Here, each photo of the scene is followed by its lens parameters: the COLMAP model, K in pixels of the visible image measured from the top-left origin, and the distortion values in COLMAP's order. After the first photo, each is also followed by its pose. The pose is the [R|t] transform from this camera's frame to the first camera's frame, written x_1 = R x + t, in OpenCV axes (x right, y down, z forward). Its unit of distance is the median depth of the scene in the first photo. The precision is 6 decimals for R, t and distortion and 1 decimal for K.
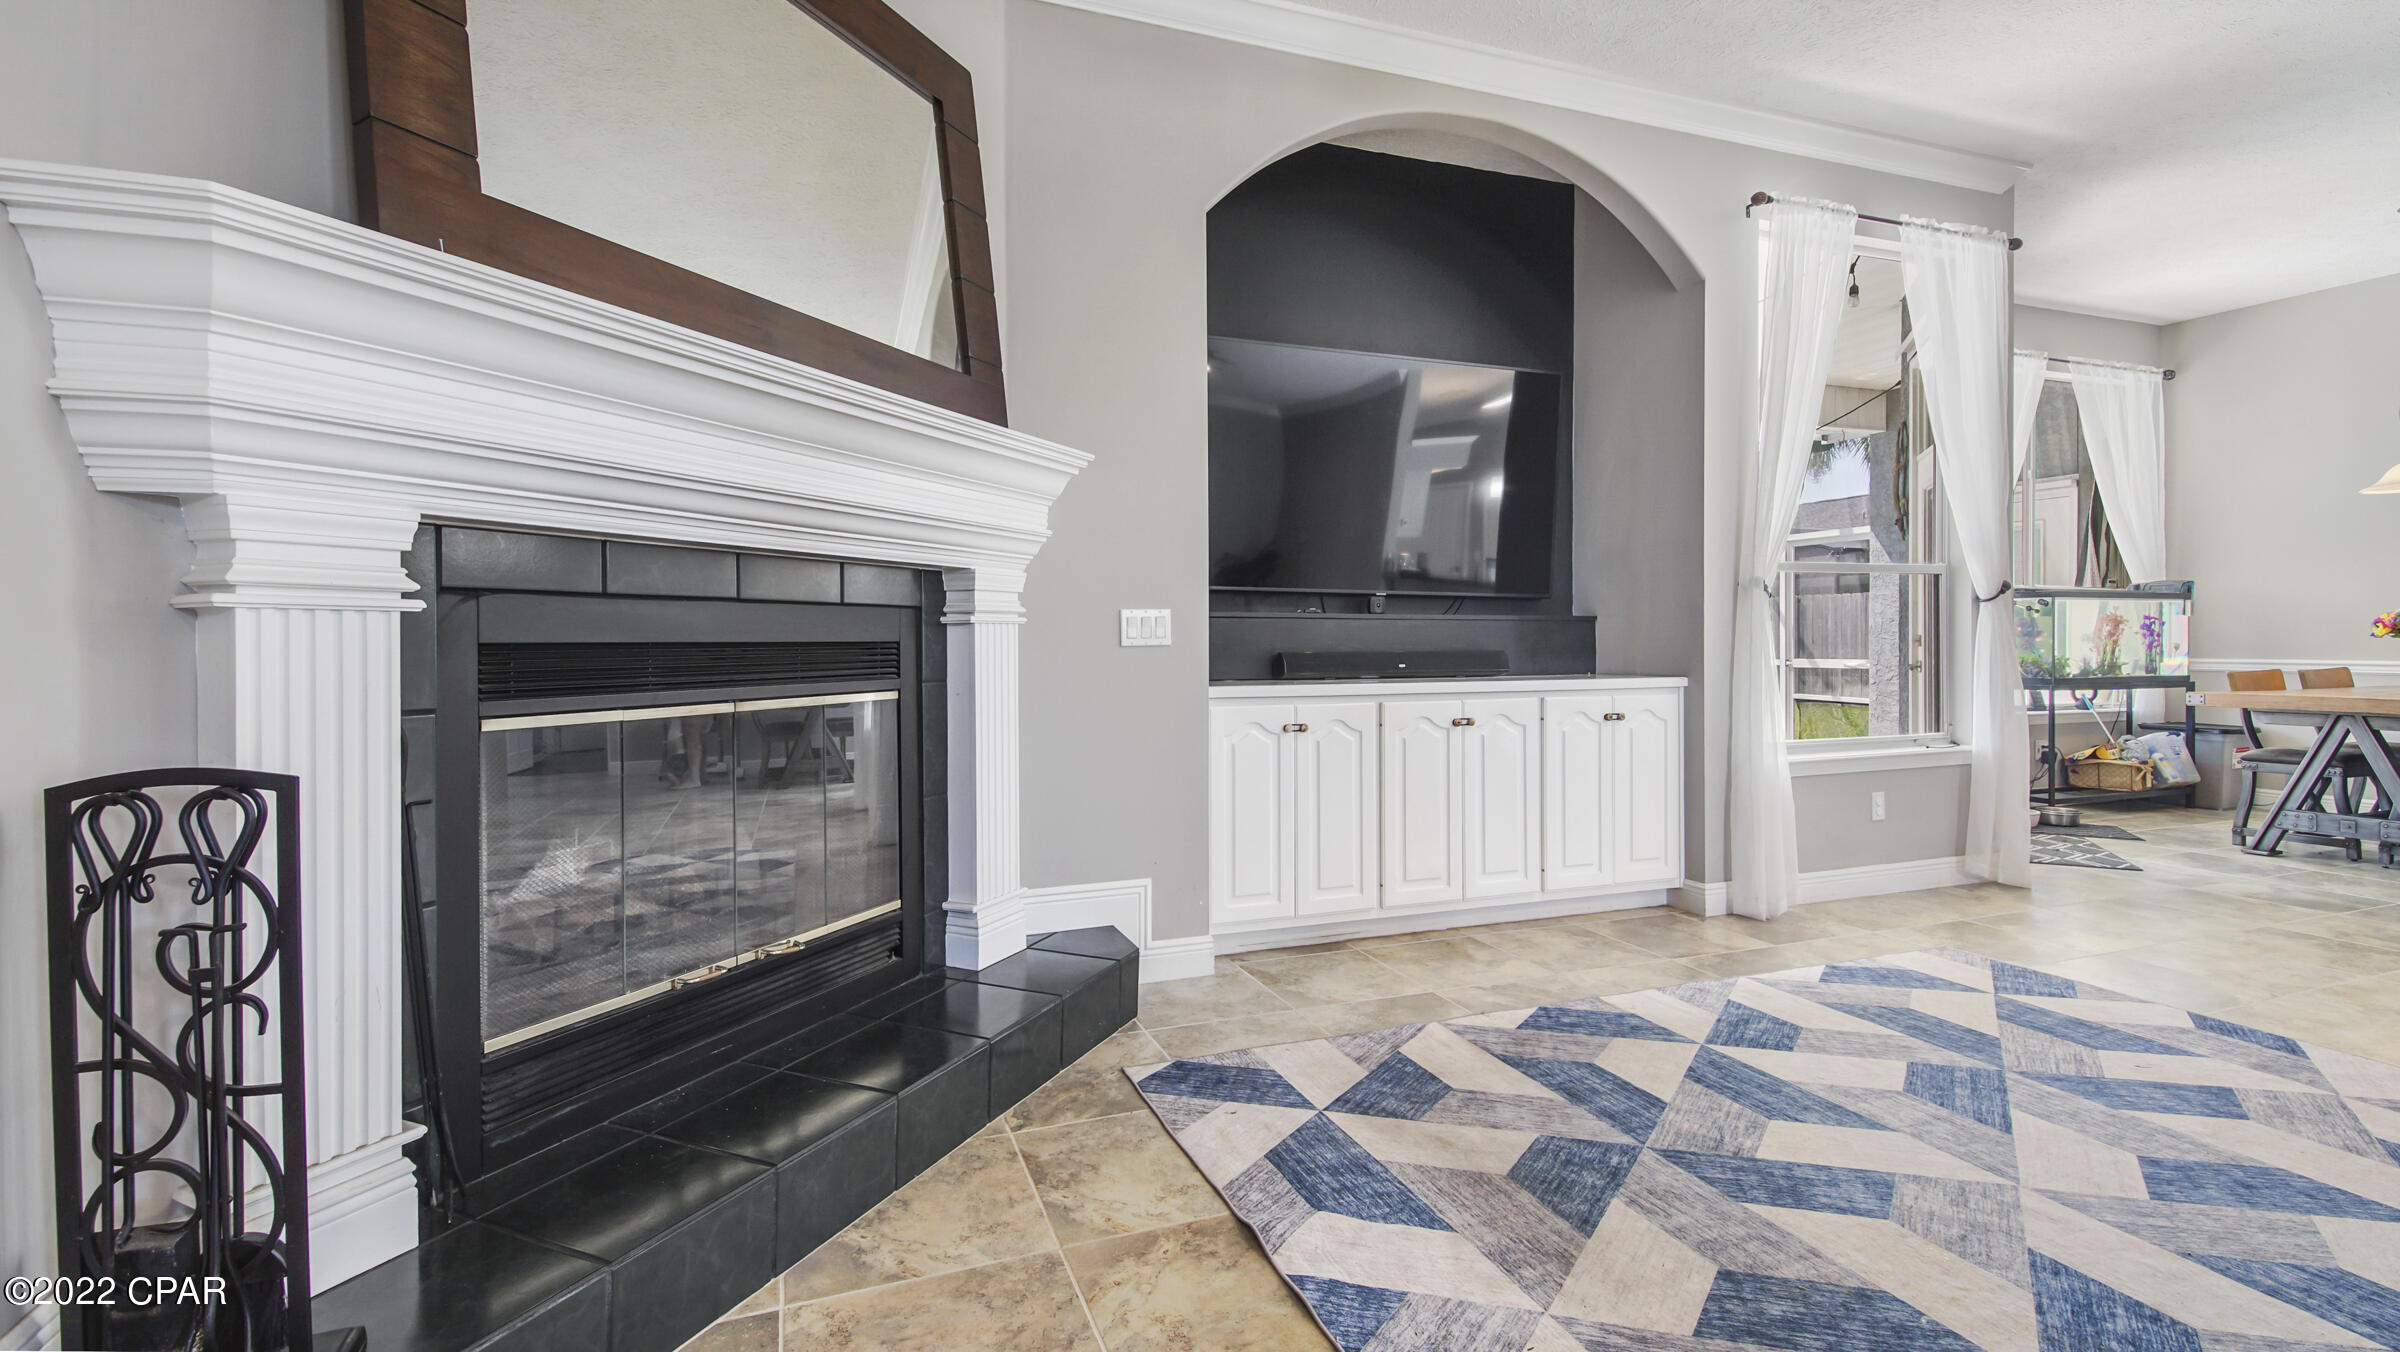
lens RADIAL K [[1055.8, 0, 1194.7], [0, 1055.8, 651.1], [0, 0, 1]] dist [0.003503, -0.000450]
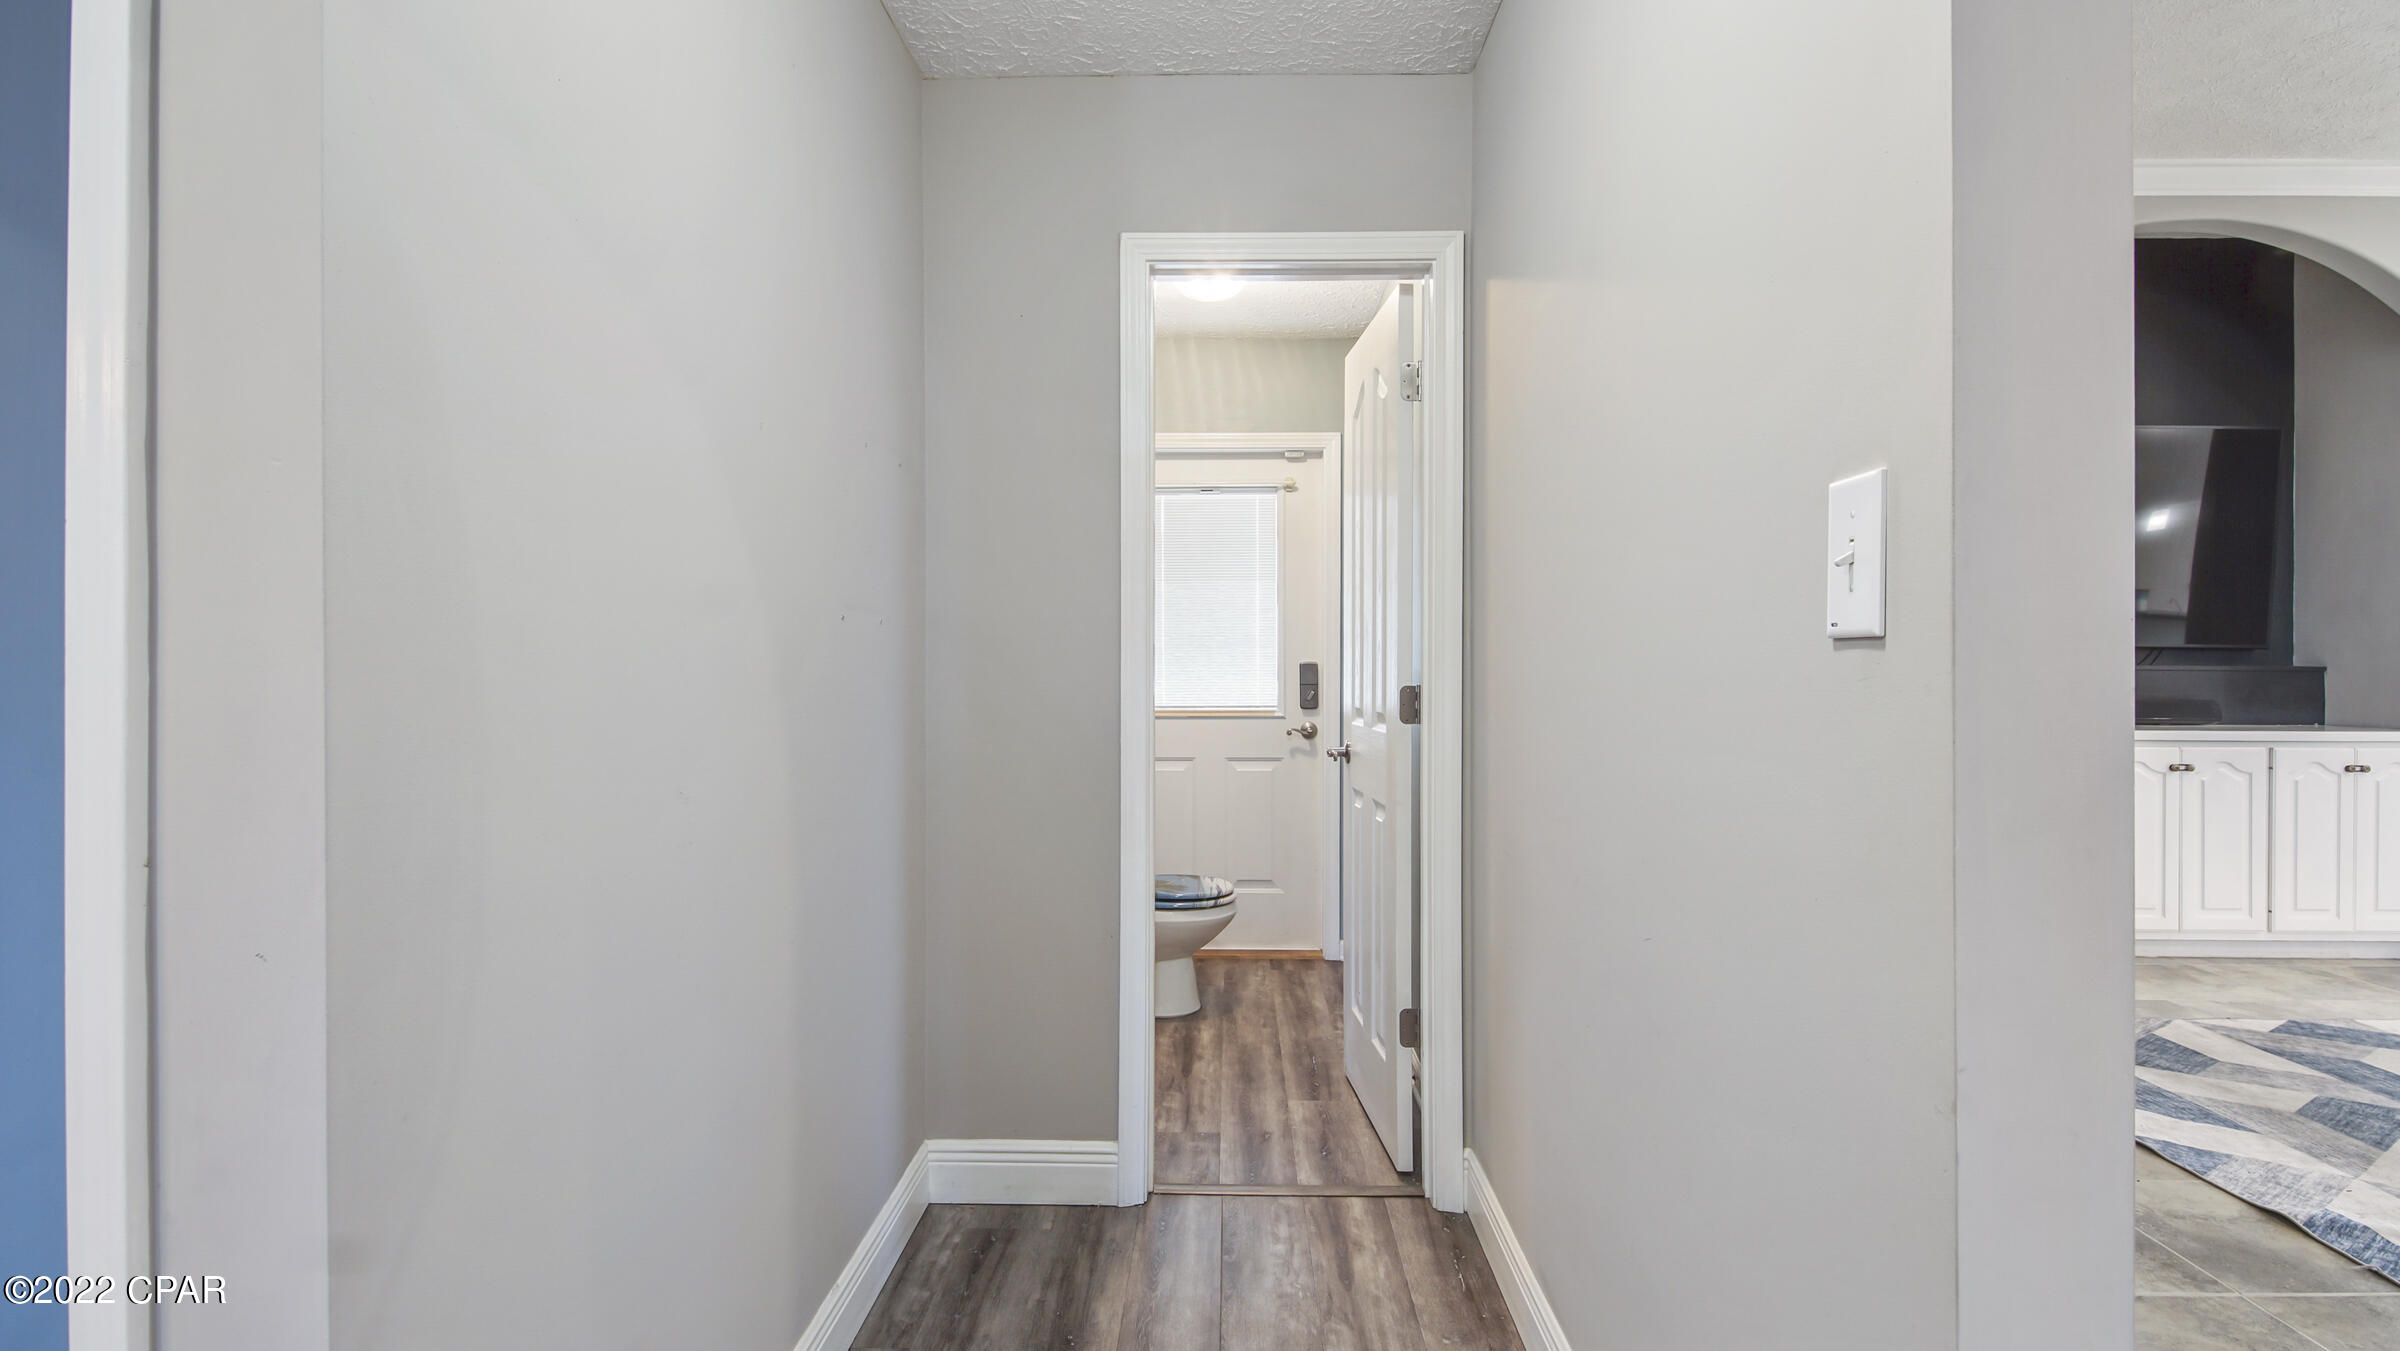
lens RADIAL K [[1094.8, 0, 1192.7], [0, 1094.8, 666.6], [0, 0, 1]] dist [-0.017751, -0.001232]
pose [[0.918944, 0.006727, -0.394331, -0.316230], [-0.010335, 0.999922, -0.007026, -0.024211], [0.394253, 0.010532, 0.918942, -0.545560]]
